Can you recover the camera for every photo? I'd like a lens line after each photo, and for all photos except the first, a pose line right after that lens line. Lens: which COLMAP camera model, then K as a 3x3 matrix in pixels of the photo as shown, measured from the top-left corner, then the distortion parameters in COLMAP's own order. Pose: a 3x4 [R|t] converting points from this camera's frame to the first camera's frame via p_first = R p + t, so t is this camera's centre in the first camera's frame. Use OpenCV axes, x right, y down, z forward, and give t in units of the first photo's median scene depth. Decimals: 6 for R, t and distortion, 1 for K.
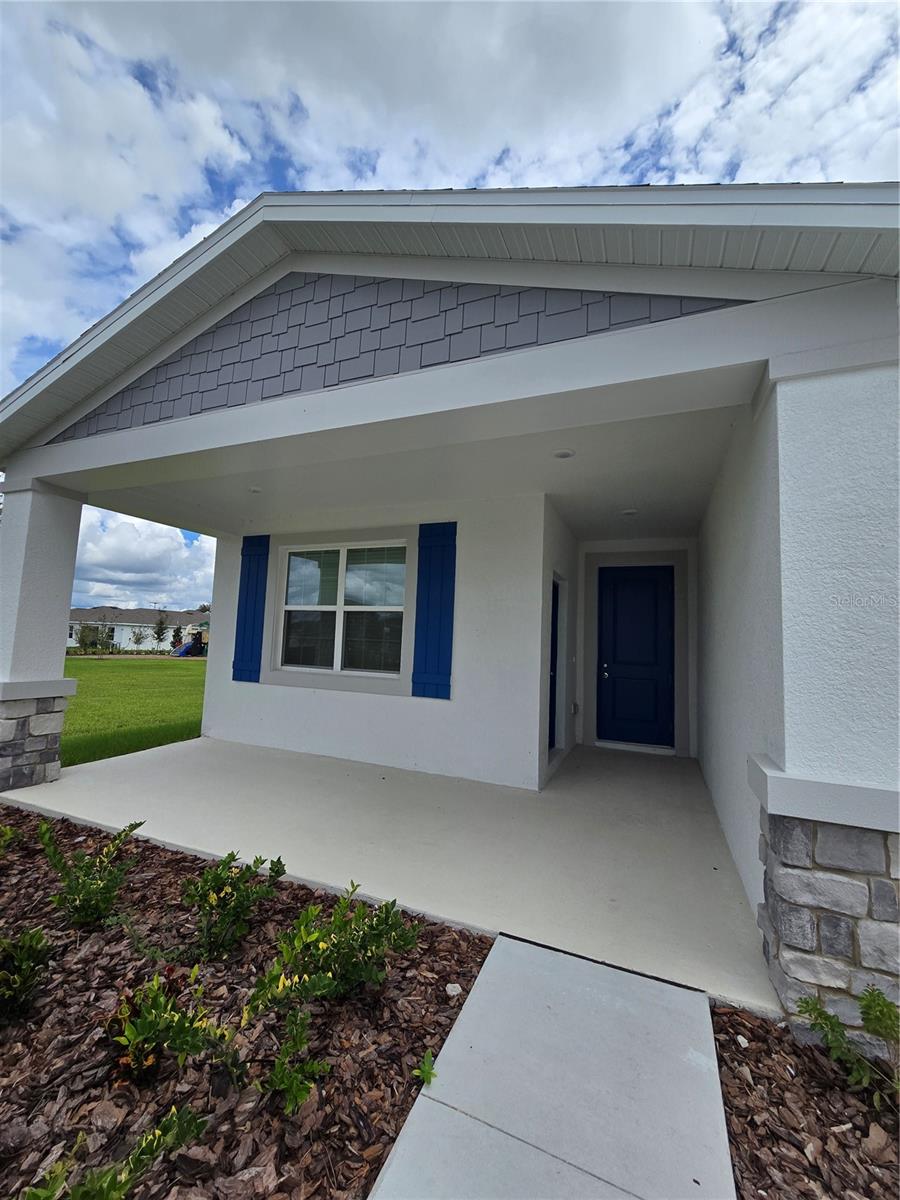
lens RADIAL K [[473.7, 0, 447.3], [0, 473.7, 599.4], [0, 0, 1]] dist [-0.002488, -0.000253]
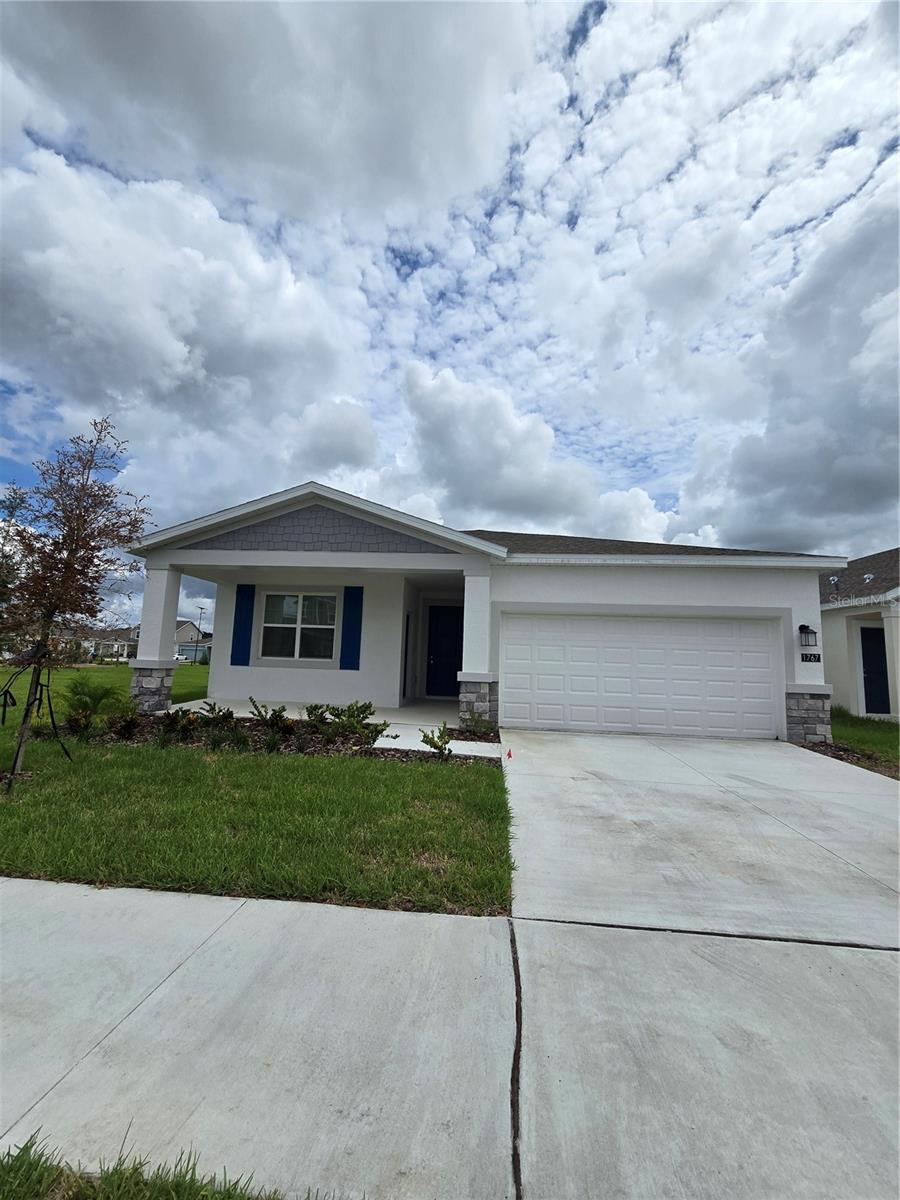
lens RADIAL K [[473.7, 0, 447.3], [0, 473.7, 599.4], [0, 0, 1]] dist [-0.002488, -0.000253]
pose [[0.949927, 0.031403, 0.310889, -0.255361], [-0.024893, 0.999380, -0.024888, -0.057132], [-0.311477, 0.015902, 0.950120, -1.026256]]
